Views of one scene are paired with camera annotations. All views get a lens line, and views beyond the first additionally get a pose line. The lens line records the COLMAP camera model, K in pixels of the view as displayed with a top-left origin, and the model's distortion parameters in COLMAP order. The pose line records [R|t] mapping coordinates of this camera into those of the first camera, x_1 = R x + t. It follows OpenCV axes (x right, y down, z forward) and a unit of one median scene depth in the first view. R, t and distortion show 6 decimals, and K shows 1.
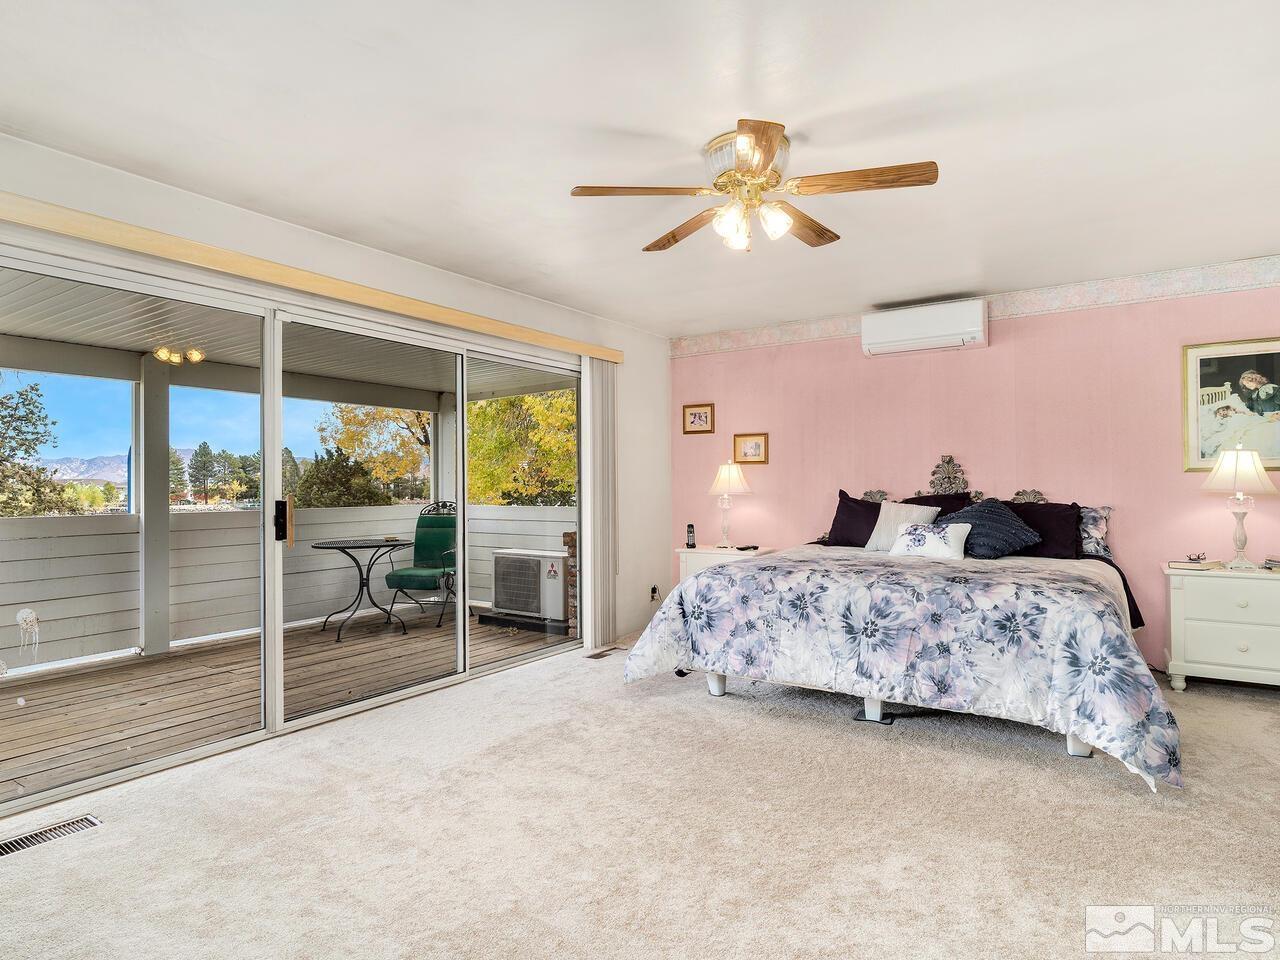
lens RADIAL K [[739.8, 0, 636.6], [0, 739.8, 478.9], [0, 0, 1]] dist [-0.002655, 0.005306]
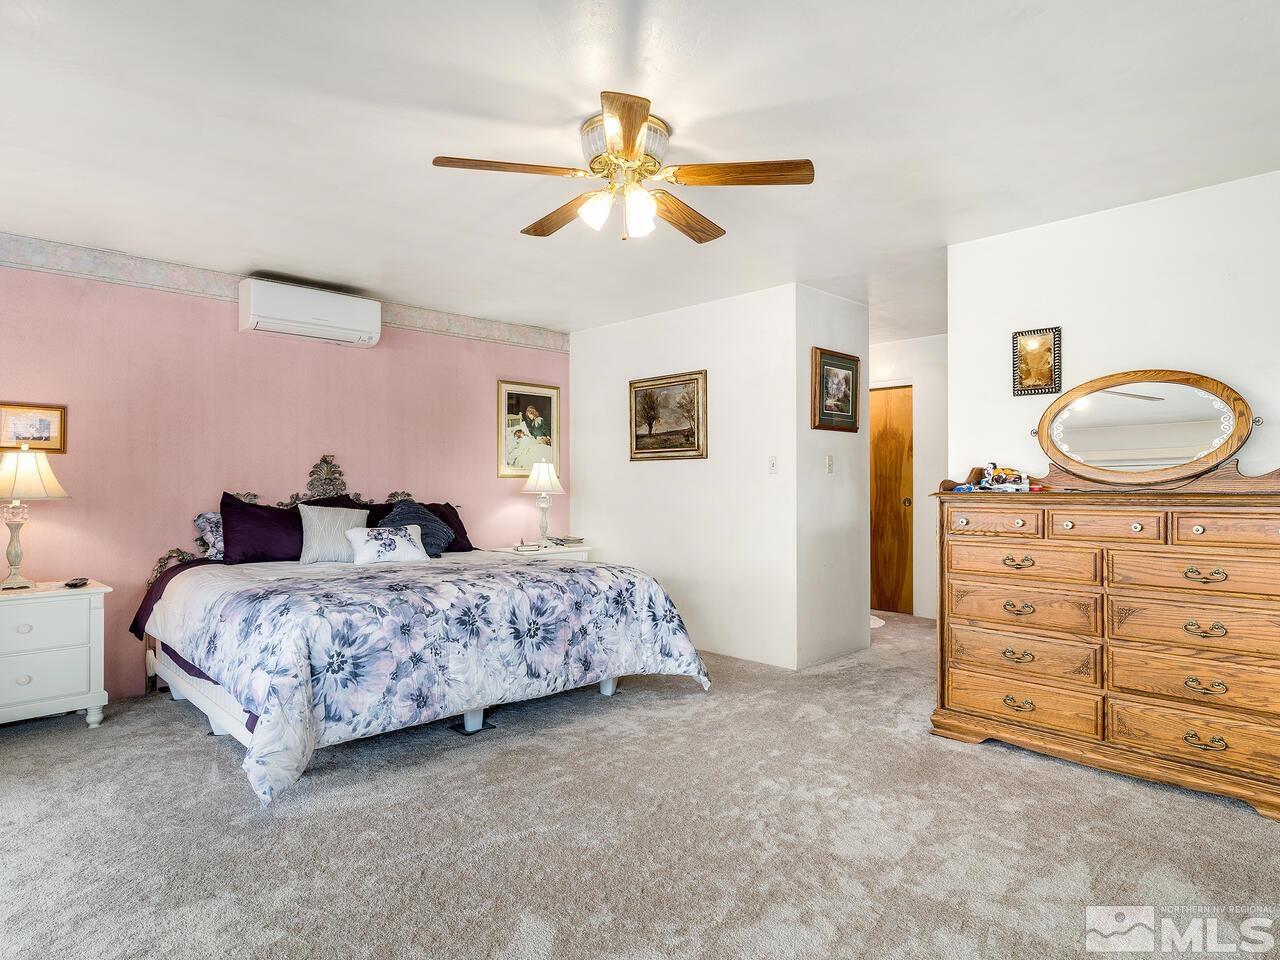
lens RADIAL K [[739.8, 0, 635.3], [0, 739.8, 482.1], [0, 0, 1]] dist [-0.002655, 0.005306]
pose [[0.215953, 0.010464, 0.976348, -0.602425], [-0.010047, 0.999913, -0.008494, 0.009494], [-0.976352, -0.007975, 0.216039, 0.611085]]
